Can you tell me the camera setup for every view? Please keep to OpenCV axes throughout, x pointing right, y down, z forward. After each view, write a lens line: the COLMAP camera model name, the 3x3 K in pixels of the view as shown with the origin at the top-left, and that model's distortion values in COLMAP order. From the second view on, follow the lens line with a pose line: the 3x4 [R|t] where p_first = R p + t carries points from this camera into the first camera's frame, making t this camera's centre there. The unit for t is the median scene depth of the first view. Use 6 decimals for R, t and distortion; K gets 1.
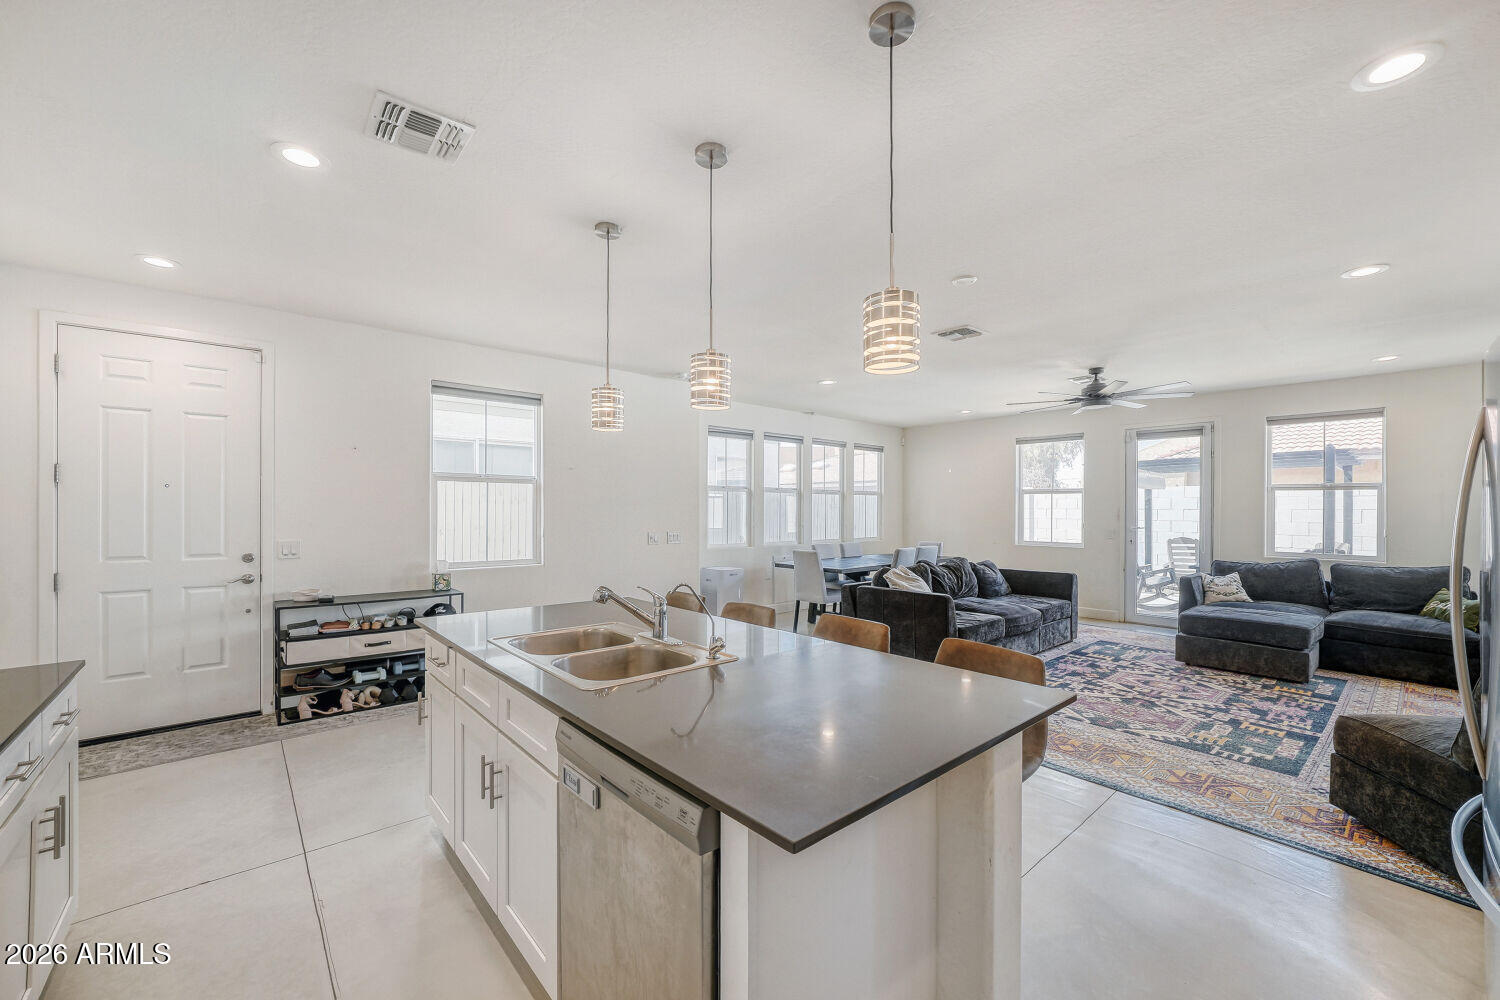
lens RADIAL K [[592.4, 0, 745.8], [0, 592.4, 505.0], [0, 0, 1]] dist [-0.002020, -0.000099]
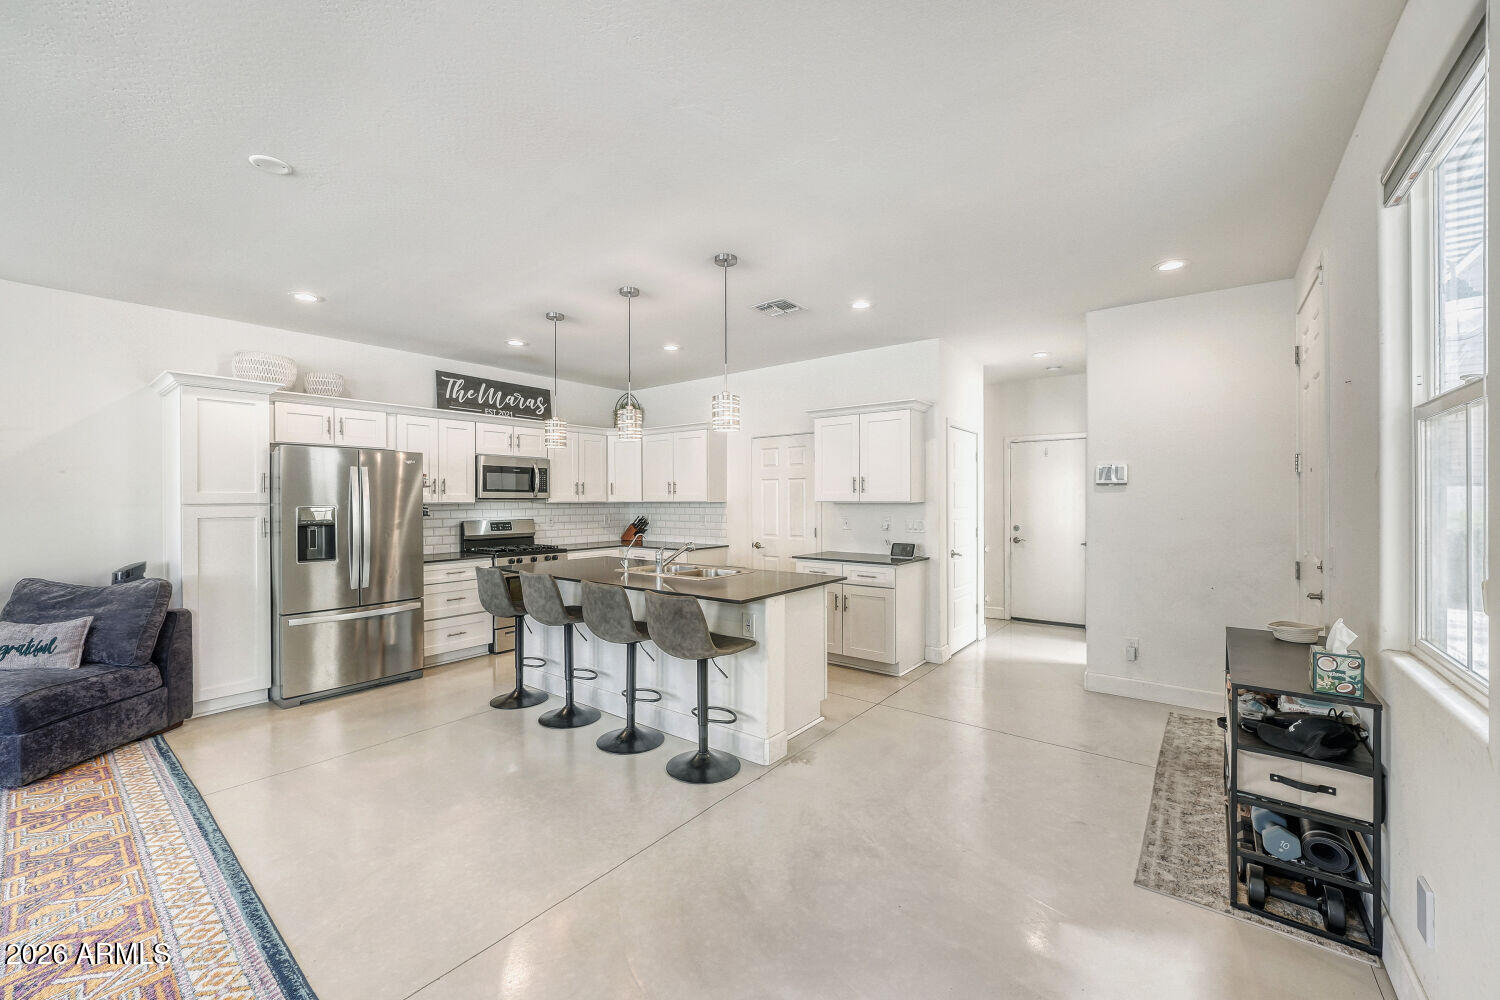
lens RADIAL K [[592.4, 0, 745.8], [0, 592.4, 505.0], [0, 0, 1]] dist [-0.002020, -0.000099]
pose [[-0.980842, 0.000948, -0.194801, -0.030471], [0.001153, 0.999999, -0.000939, 0.014681], [0.194800, -0.001146, -0.980842, 1.574833]]
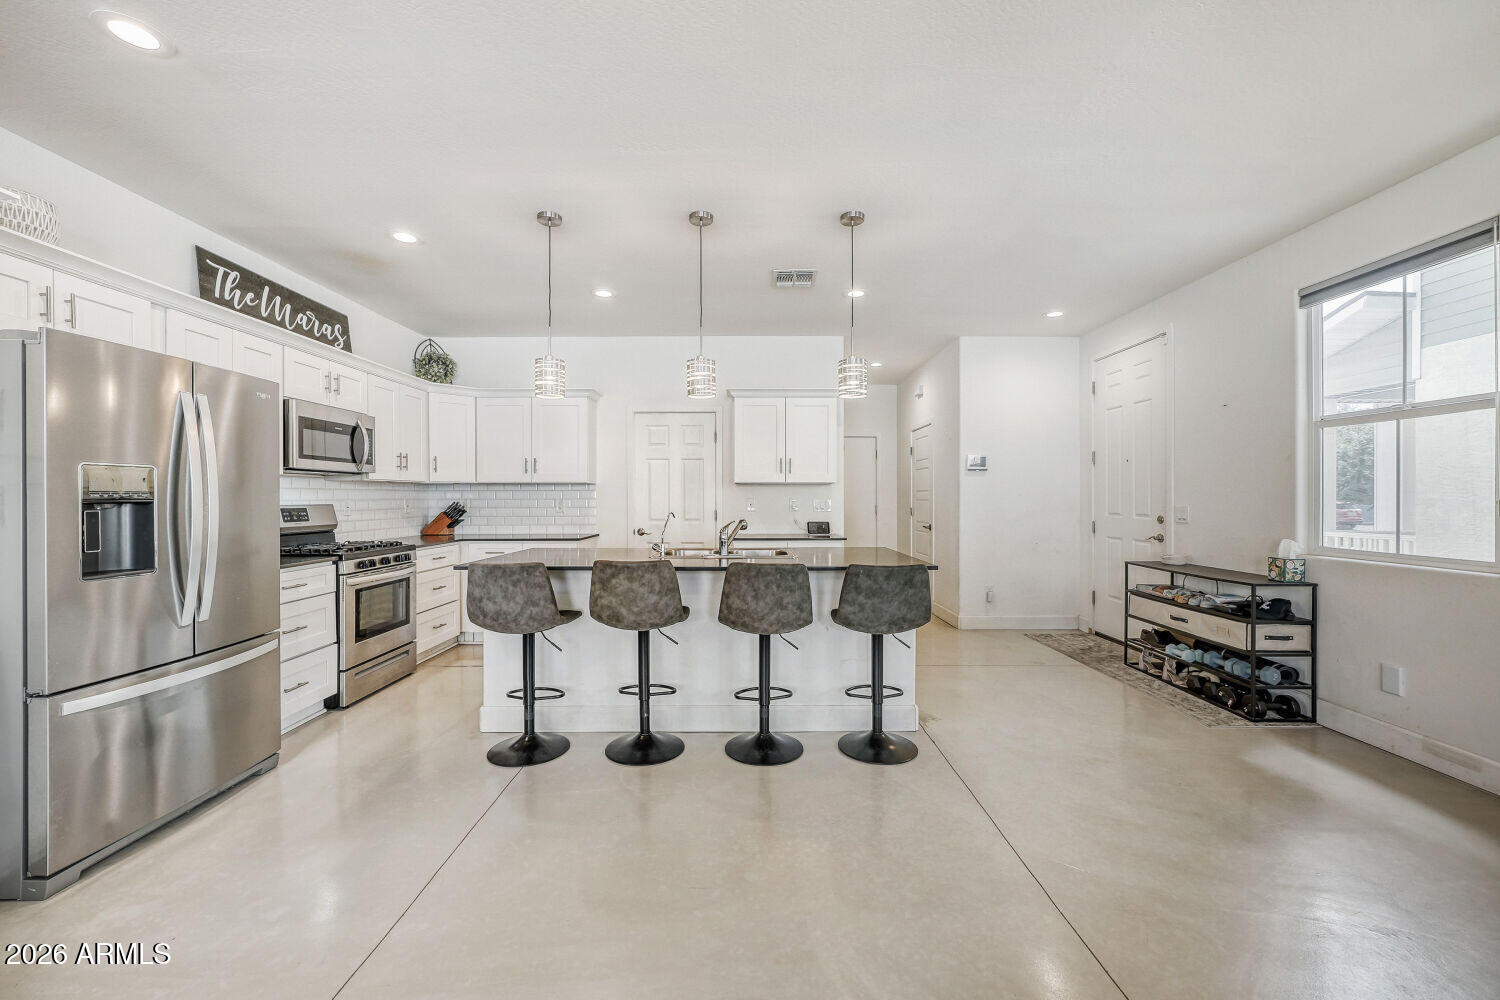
lens RADIAL K [[589.4, 0, 750.0], [0, 589.4, 500.0], [0, 0, 1]] dist [-0.006882, -0.000028]
pose [[-0.651557, 0.000912, -0.758599, 0.535024], [0.006585, 0.999968, -0.004453, 0.052198], [0.758571, -0.007897, -0.651542, 1.154271]]
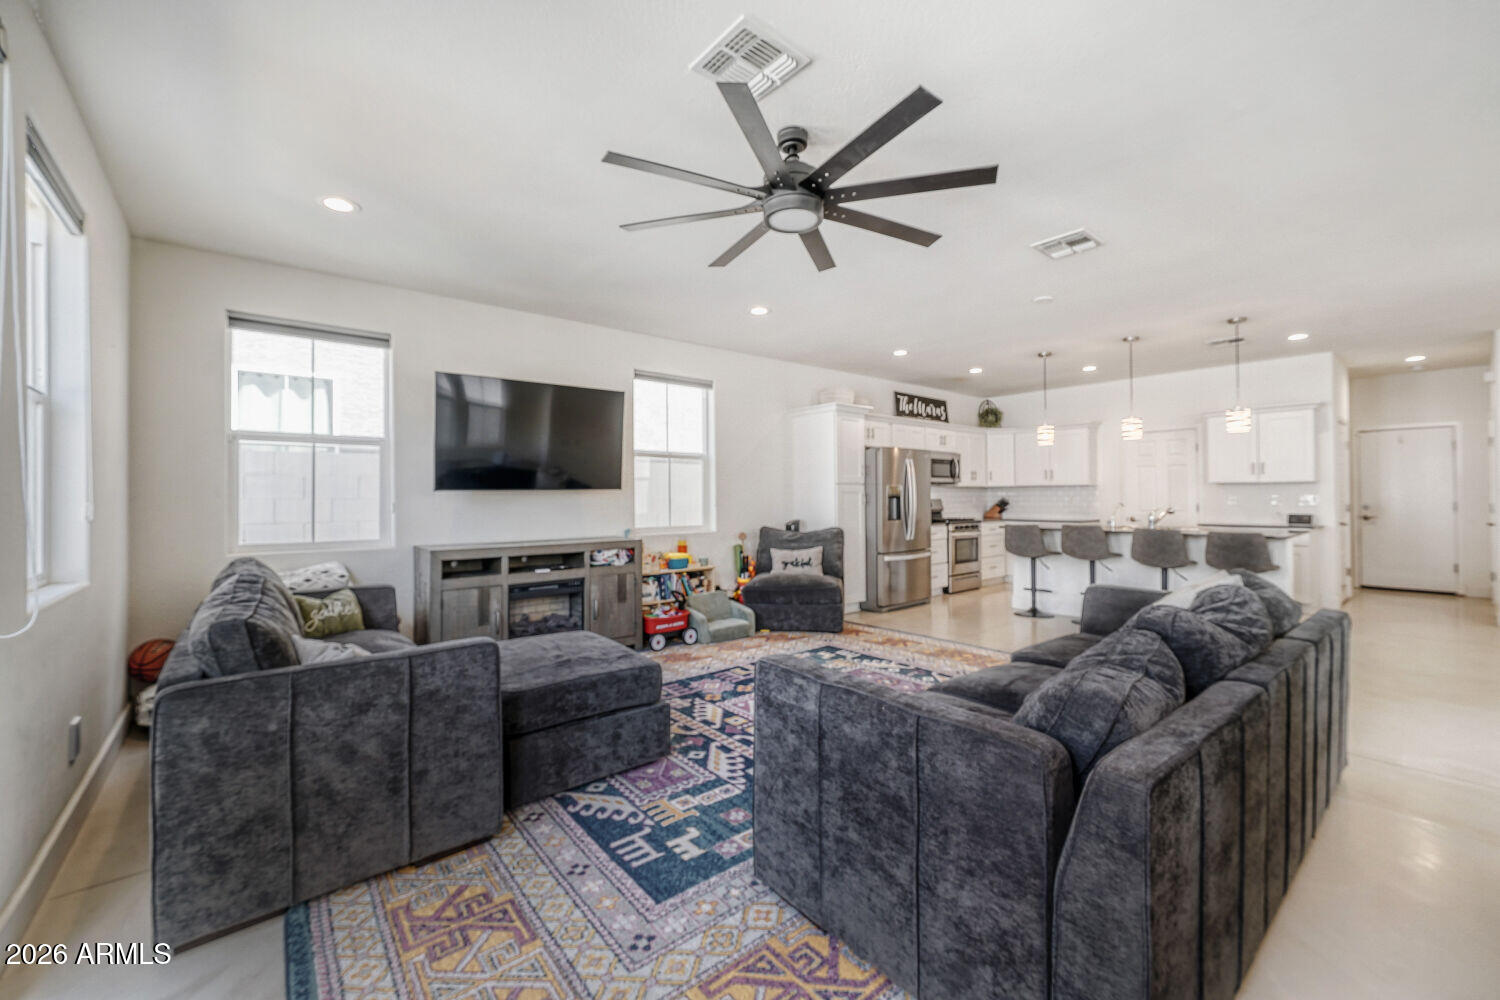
lens RADIAL K [[614.9, 0, 740.4], [0, 614.9, 486.7], [0, 0, 1]] dist [-0.002801, -0.000009]
pose [[-0.999795, 0.002819, 0.020047, 0.894582], [0.002334, 0.999704, -0.024201, 0.058919], [-0.020109, -0.024149, -0.999506, 2.101525]]
